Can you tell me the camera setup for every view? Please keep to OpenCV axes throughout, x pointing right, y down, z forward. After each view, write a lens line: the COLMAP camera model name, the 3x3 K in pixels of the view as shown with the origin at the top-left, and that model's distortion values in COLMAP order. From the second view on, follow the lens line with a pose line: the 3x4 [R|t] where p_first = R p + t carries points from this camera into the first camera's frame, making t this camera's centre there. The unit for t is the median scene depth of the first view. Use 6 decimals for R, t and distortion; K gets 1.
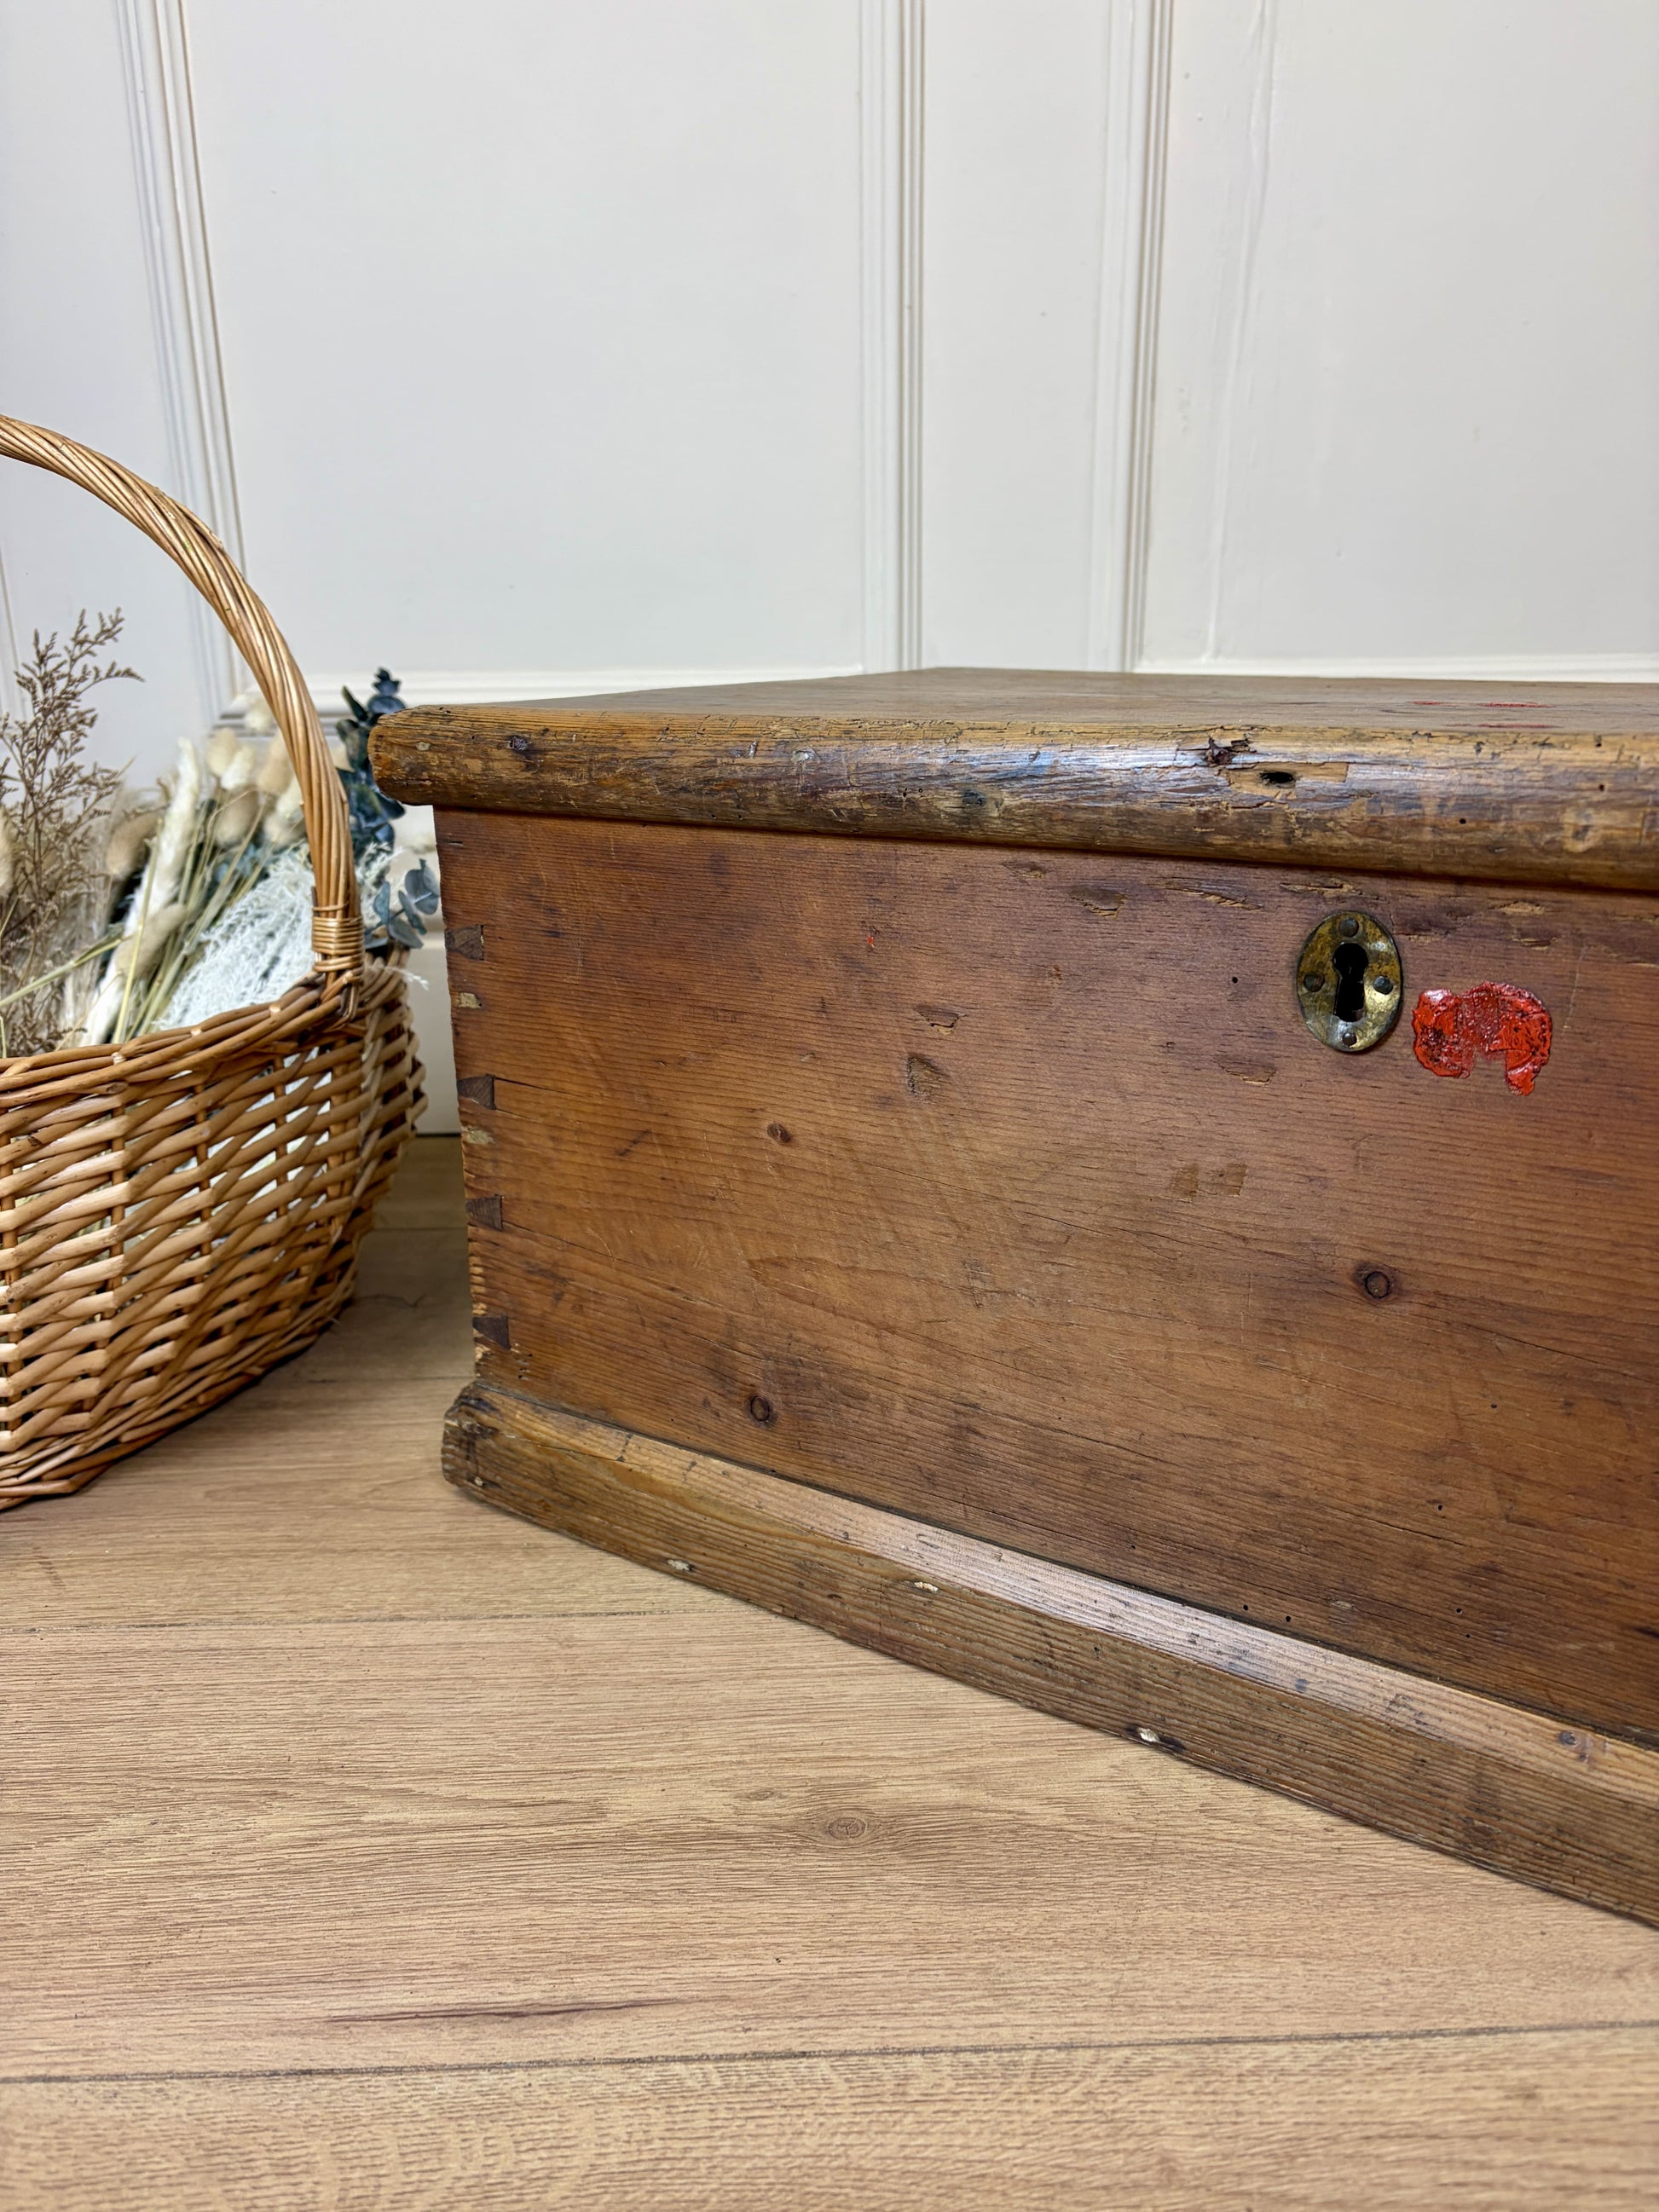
lens RADIAL K [[1690.9, 0, 822.9], [0, 1690.9, 1113.3], [0, 0, 1]] dist [0.012706, 0.000038]
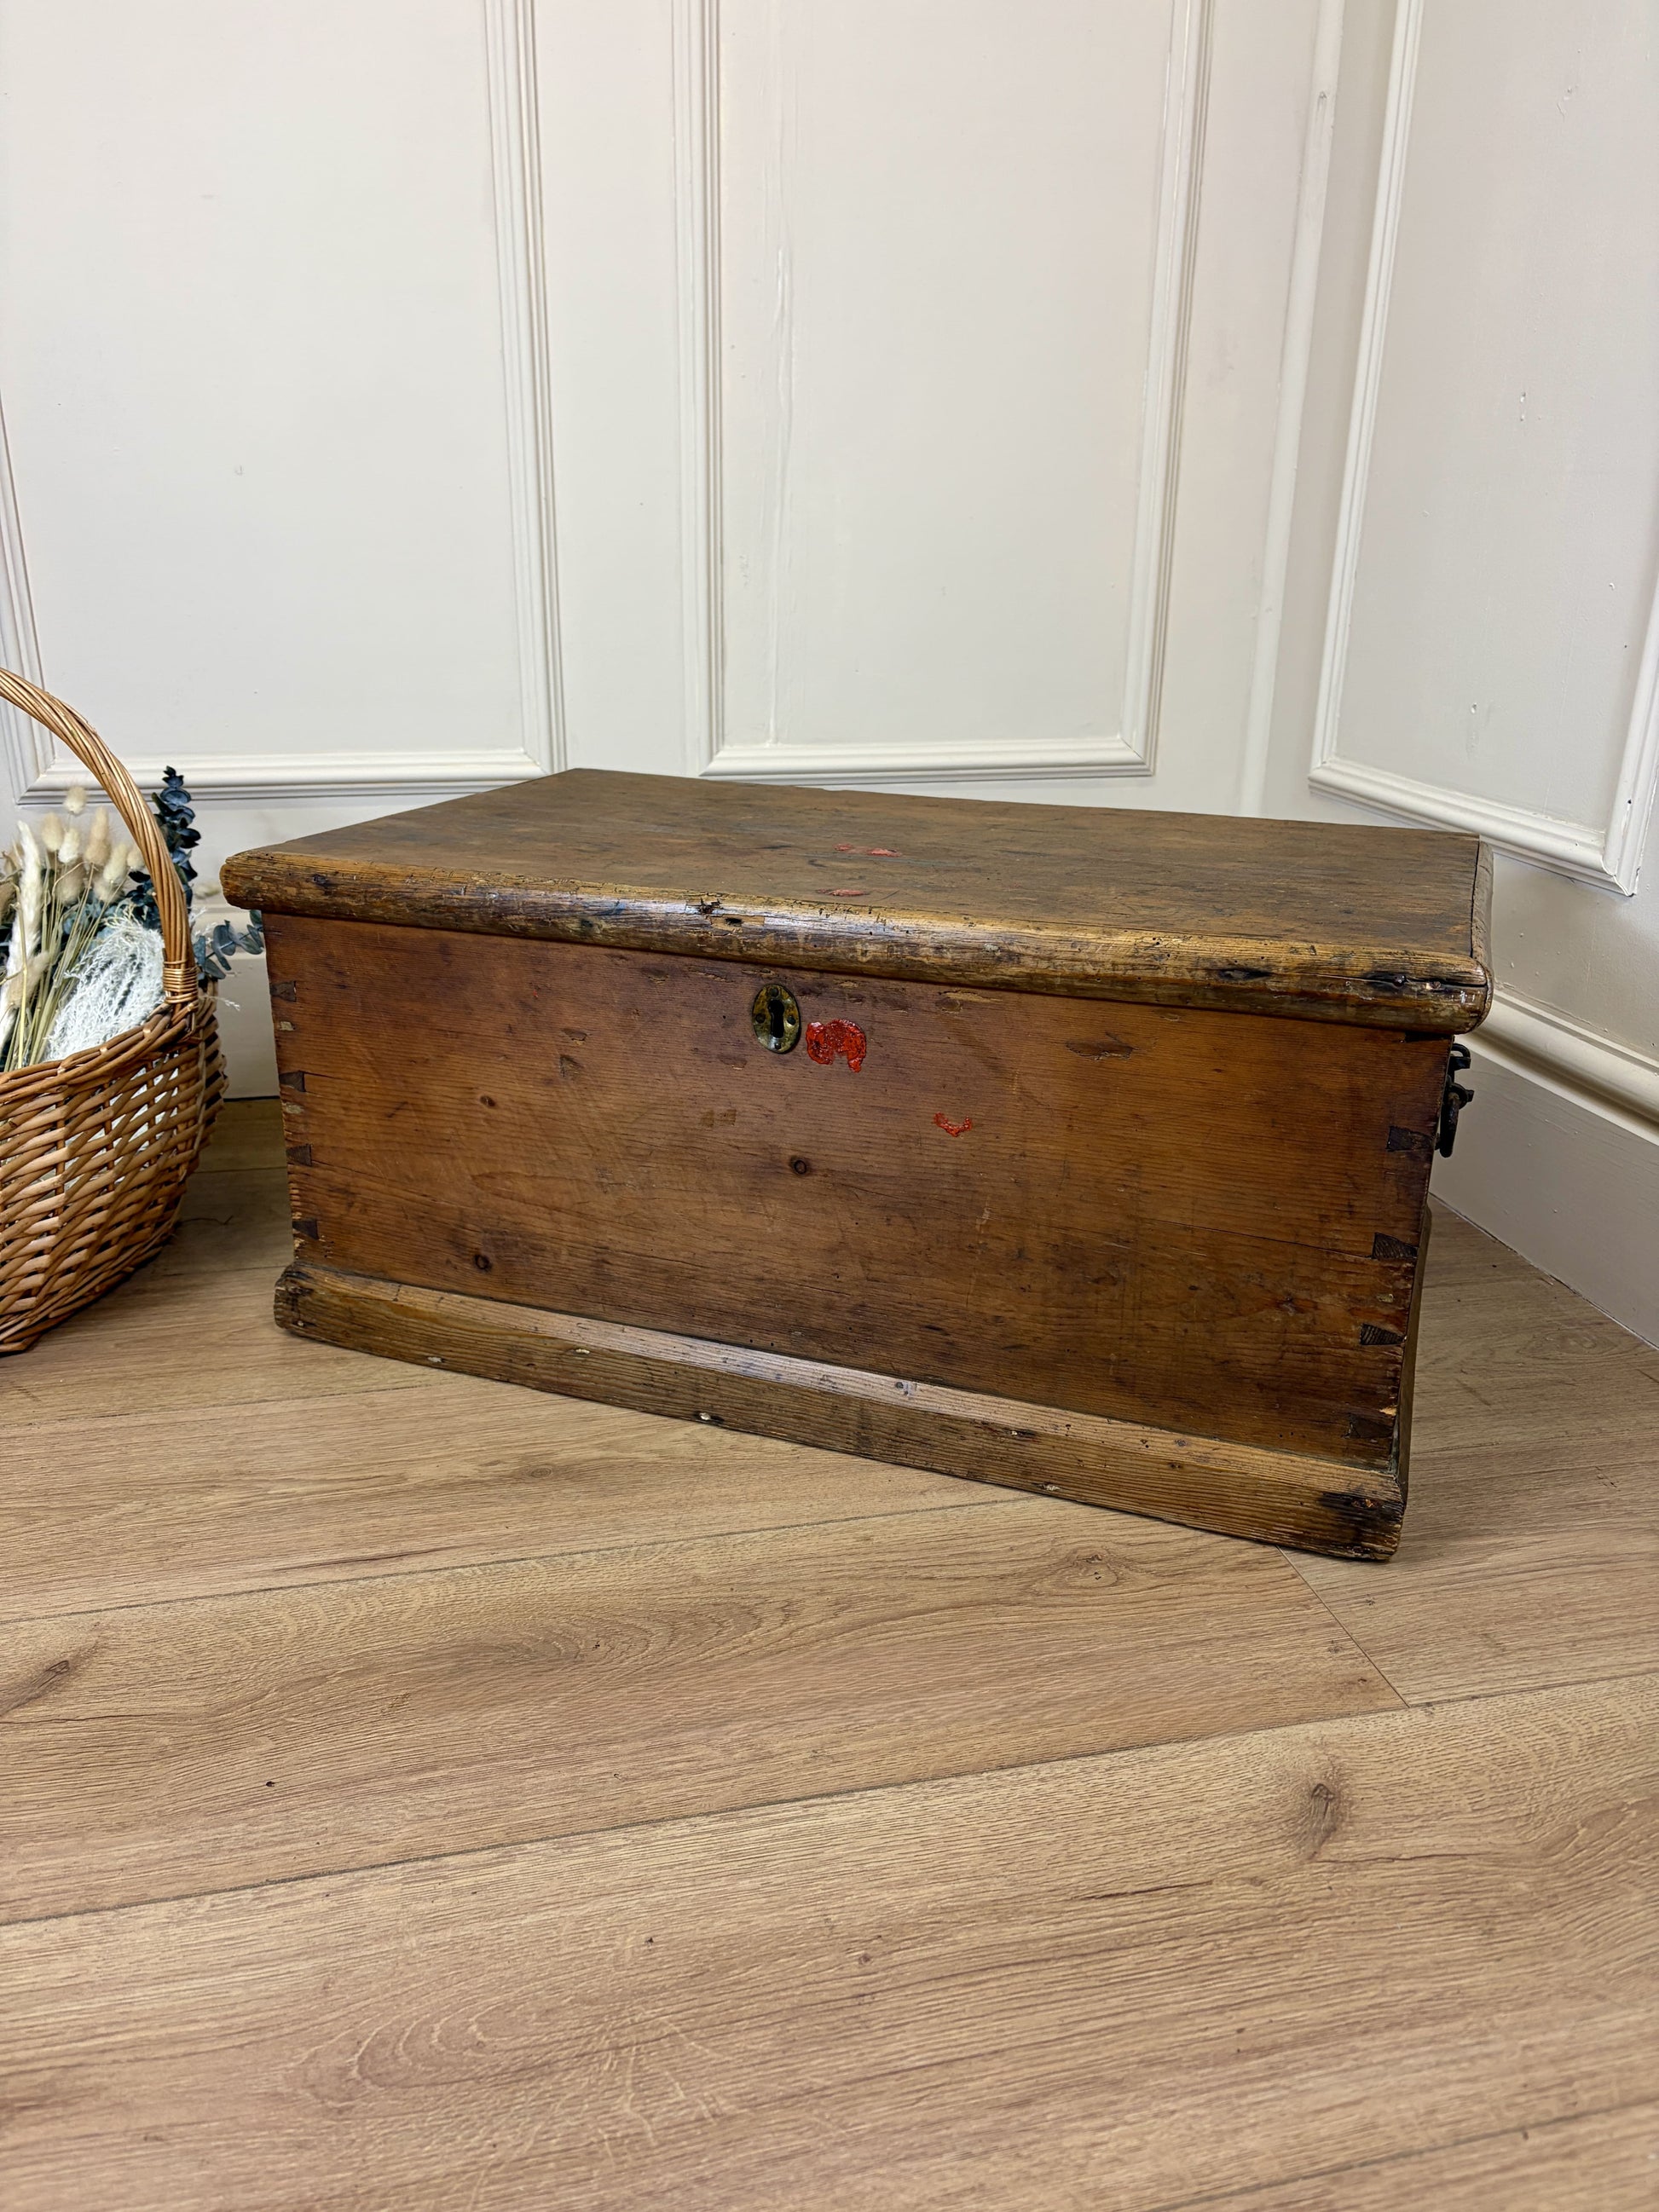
lens RADIAL K [[1671.0, 0, 824.1], [0, 1671.0, 1105.7], [0, 0, 1]] dist [0.162381, -0.475296]
pose [[0.981806, -0.043691, 0.184792, -0.006201], [0.036400, 0.998426, 0.042667, -0.050988], [-0.186365, -0.035164, 0.981851, -0.878699]]
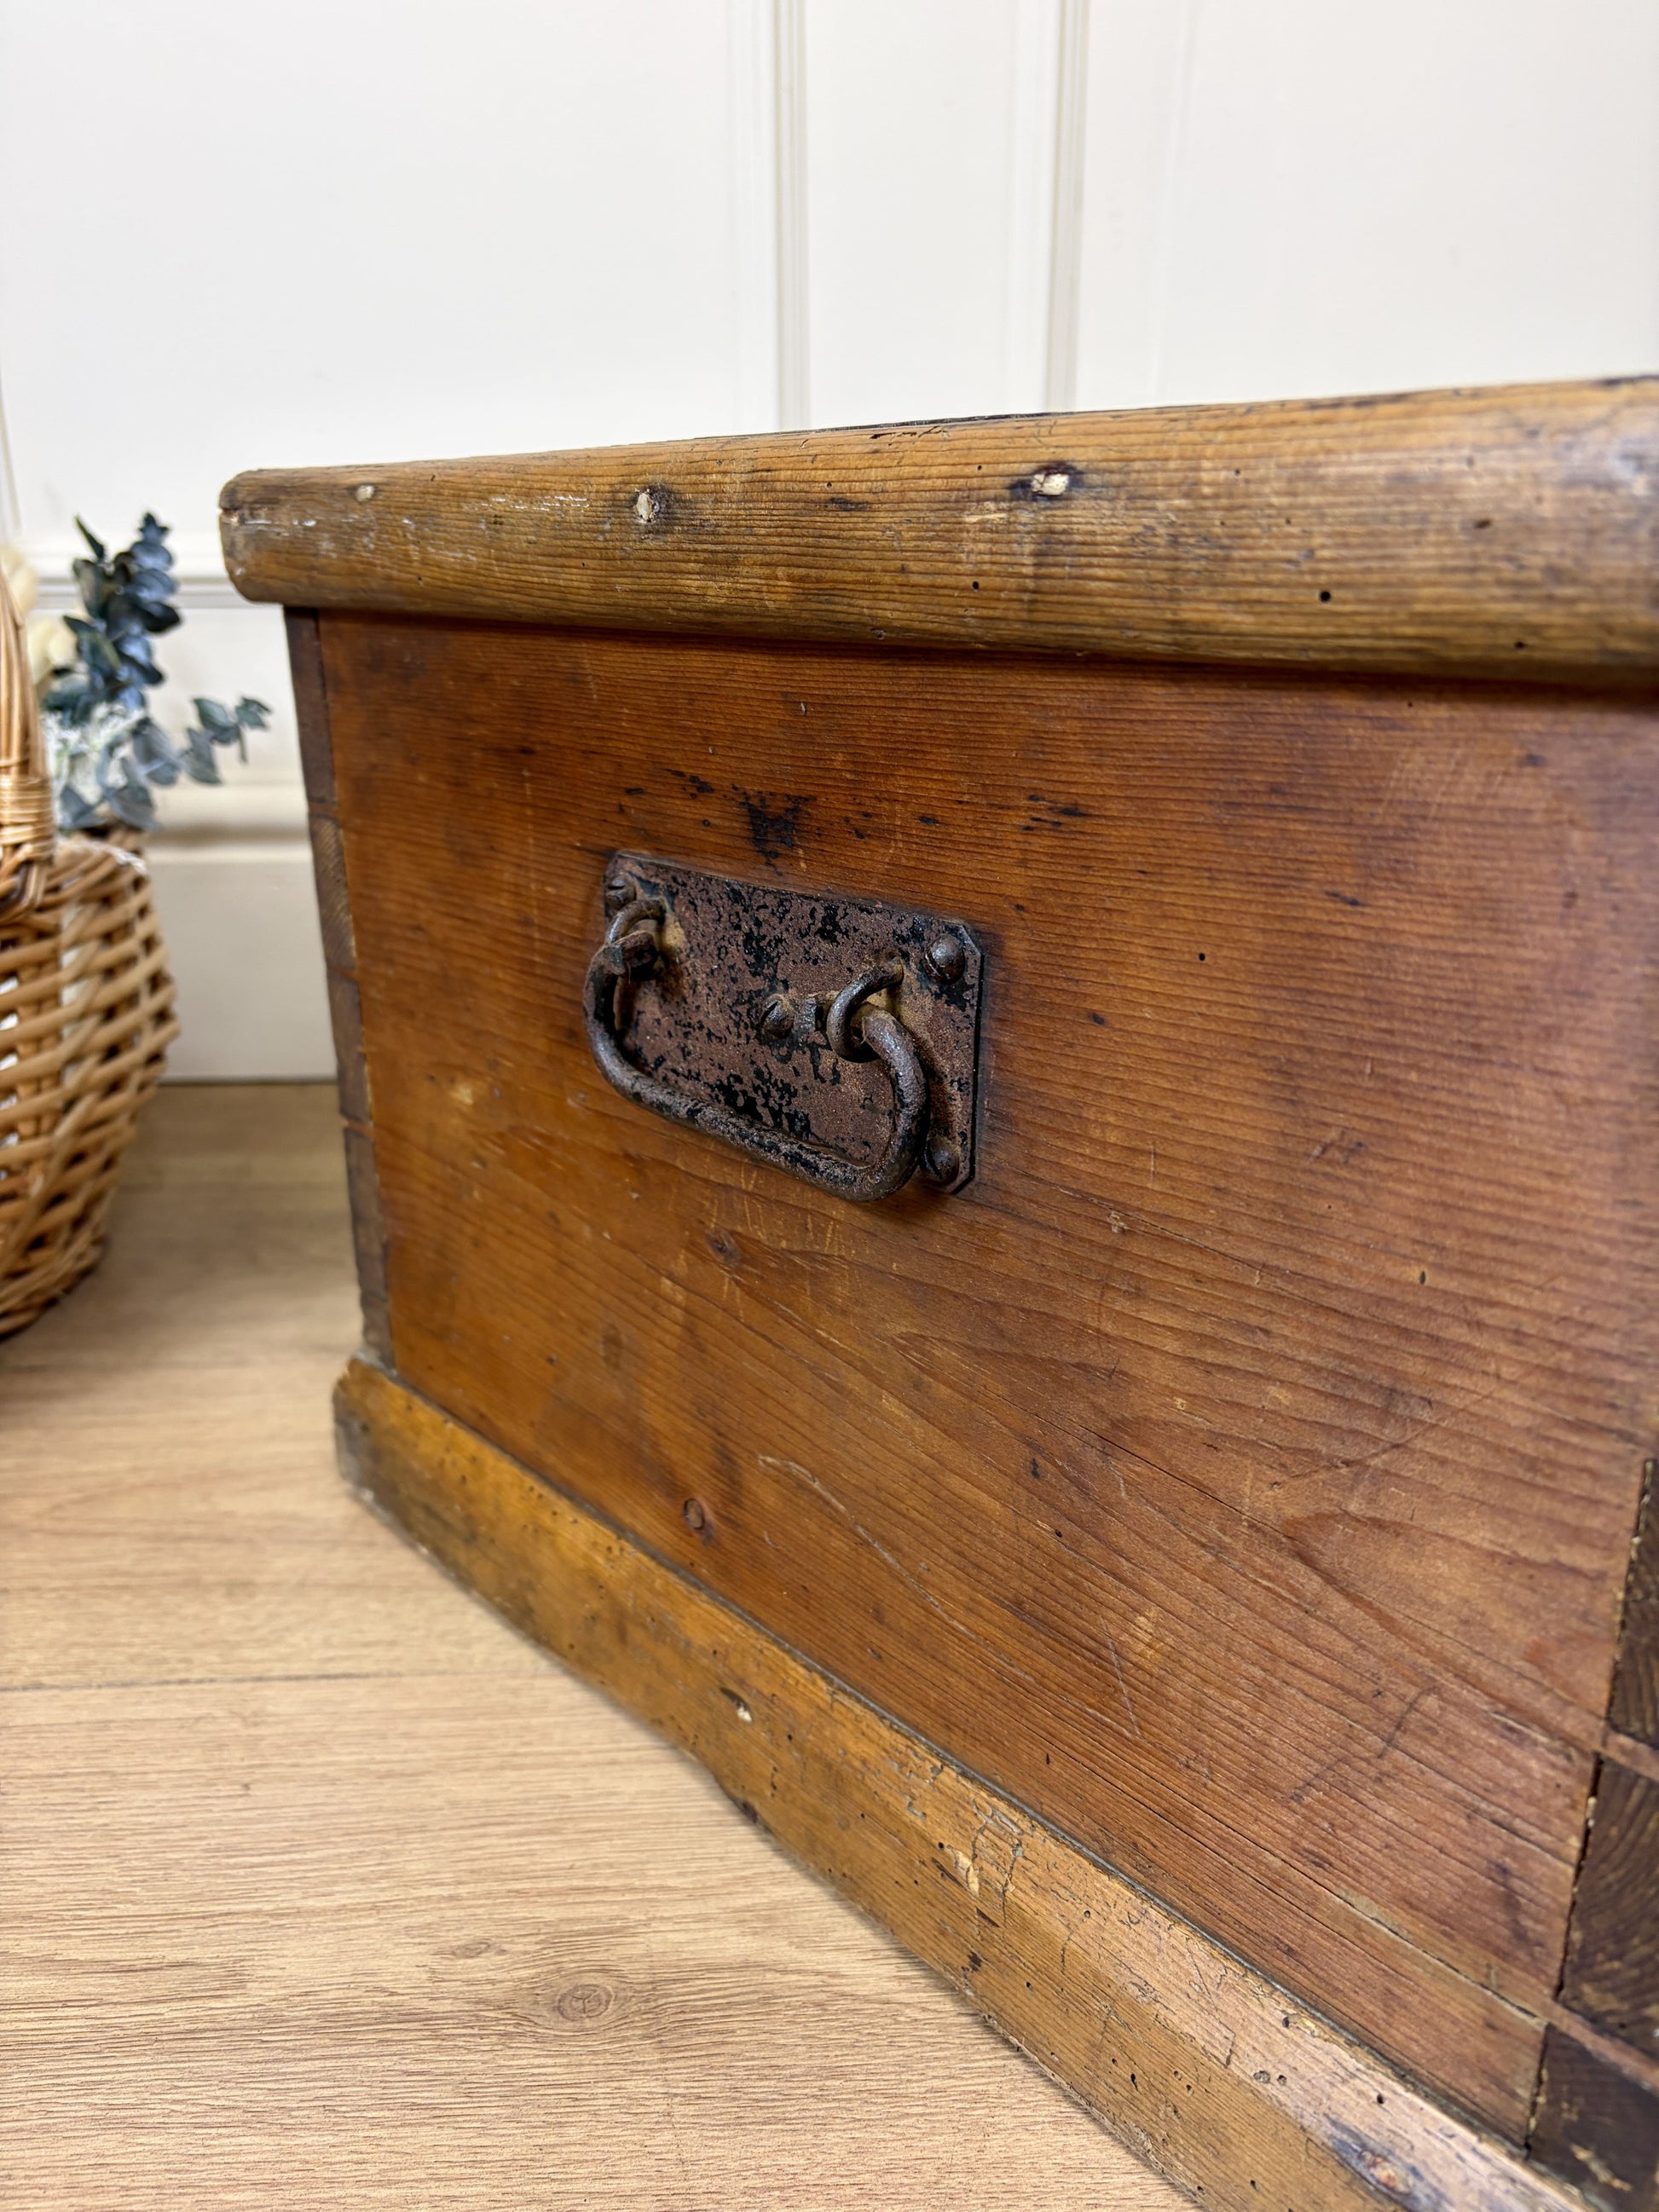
lens RADIAL K [[1682.9, 0, 819.0], [0, 1682.9, 1112.1], [0, 0, 1]] dist [0.092674, -0.126995]
pose [[0.999796, -0.000778, 0.020174, 0.098077], [0.000542, 0.999931, 0.011722, 0.043685], [-0.020182, -0.011709, 0.999728, 0.292878]]
